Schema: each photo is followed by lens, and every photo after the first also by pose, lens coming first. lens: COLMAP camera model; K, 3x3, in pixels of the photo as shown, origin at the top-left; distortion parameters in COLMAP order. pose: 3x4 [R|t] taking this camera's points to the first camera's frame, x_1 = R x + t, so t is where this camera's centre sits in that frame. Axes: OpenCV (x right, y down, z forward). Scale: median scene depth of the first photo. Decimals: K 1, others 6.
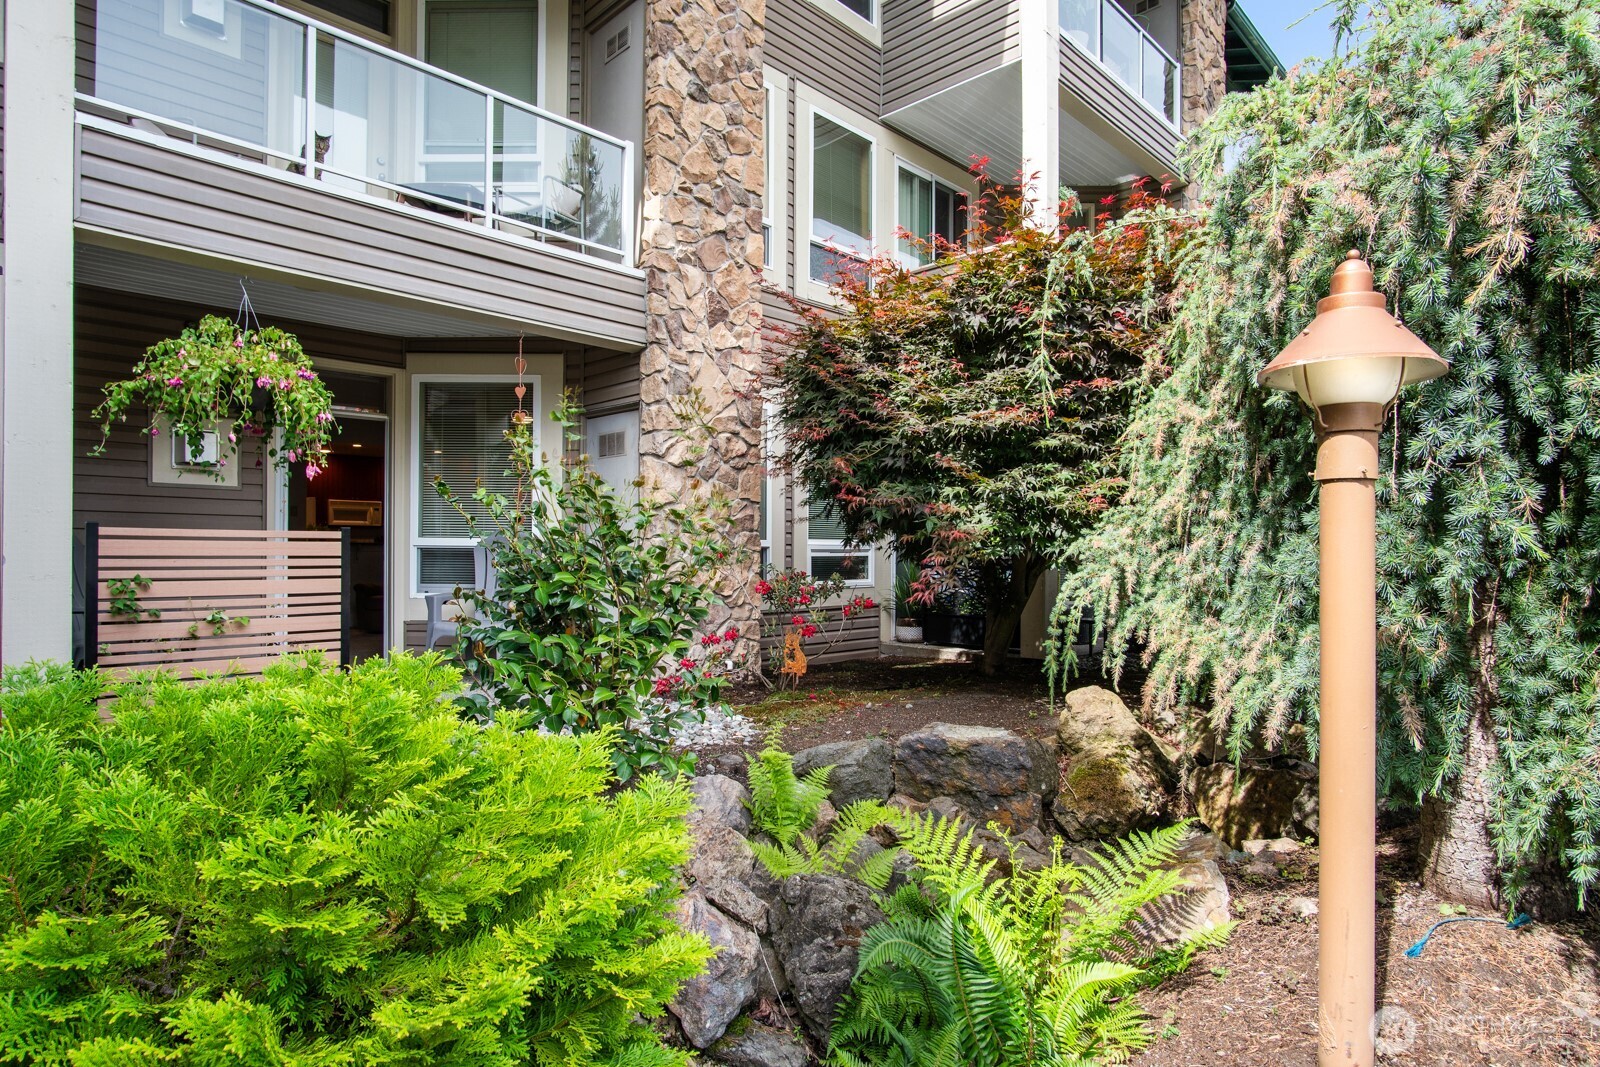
lens RADIAL K [[869.0, 0, 784.5], [0, 869.0, 538.6], [0, 0, 1]] dist [-0.012996, 0.000799]
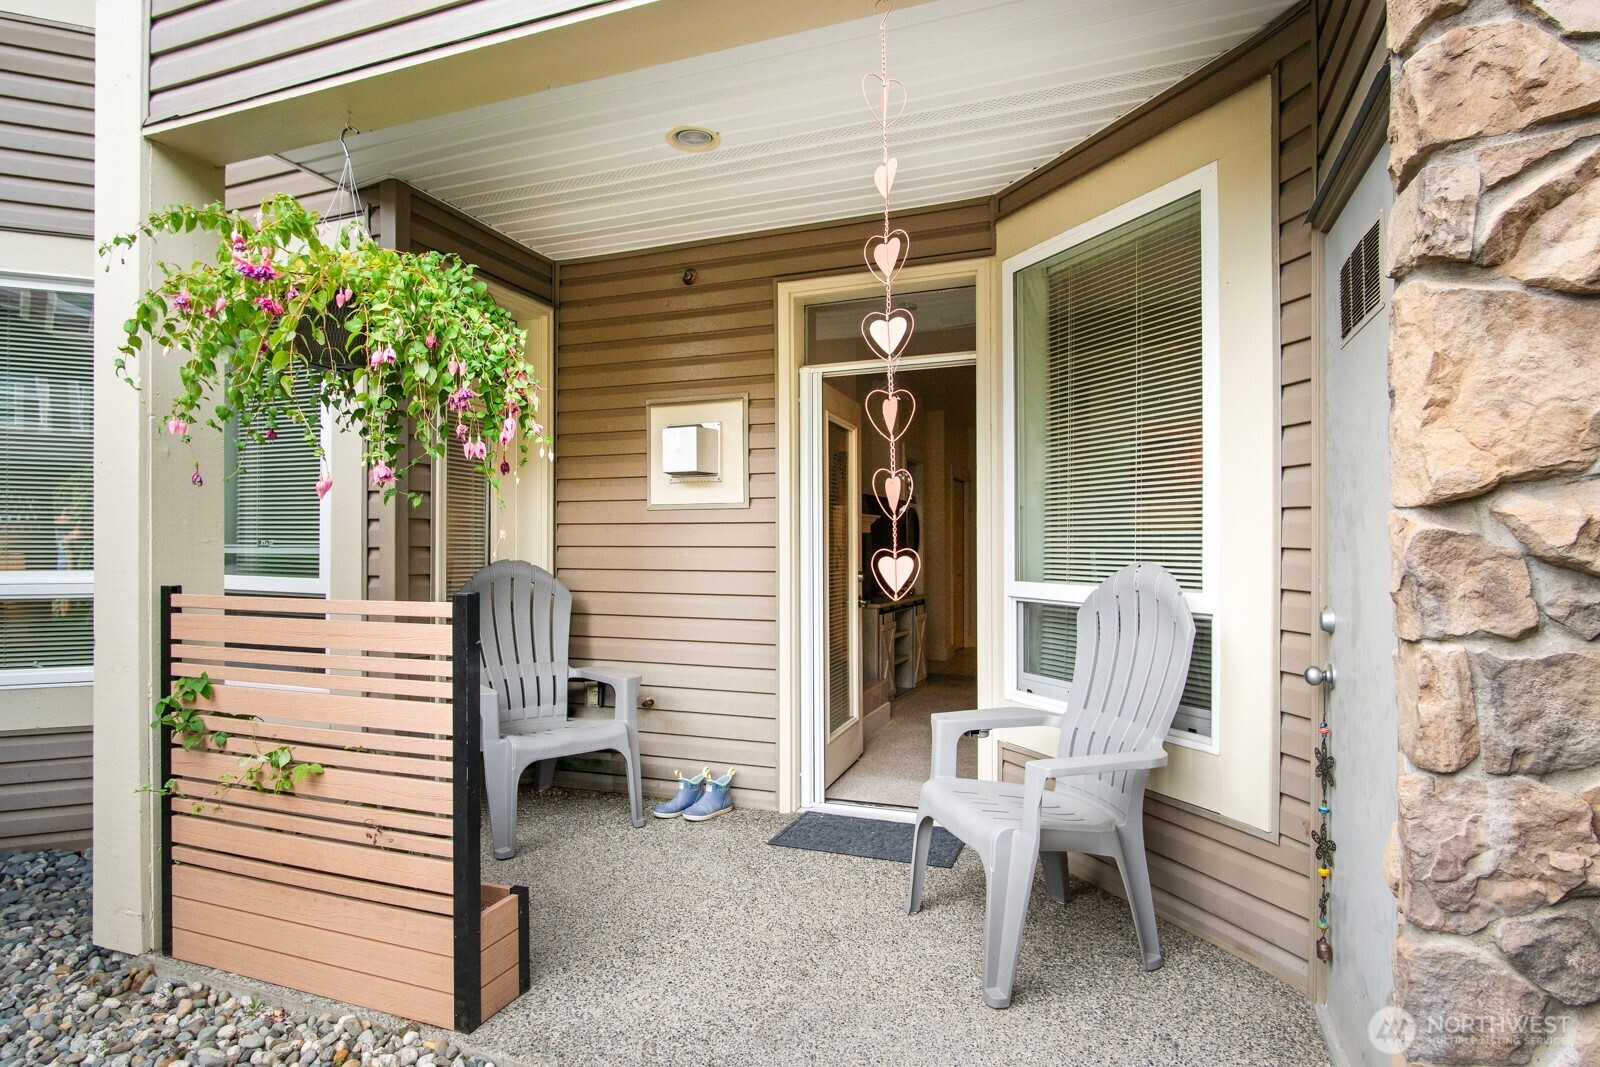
lens RADIAL K [[869.0, 0, 784.5], [0, 869.0, 538.6], [0, 0, 1]] dist [-0.012996, 0.000799]
pose [[0.407191, -0.011141, -0.913275, -0.015658], [0.018743, 0.999817, -0.003840, -0.025590], [0.913151, -0.015554, 0.407325, 0.679790]]
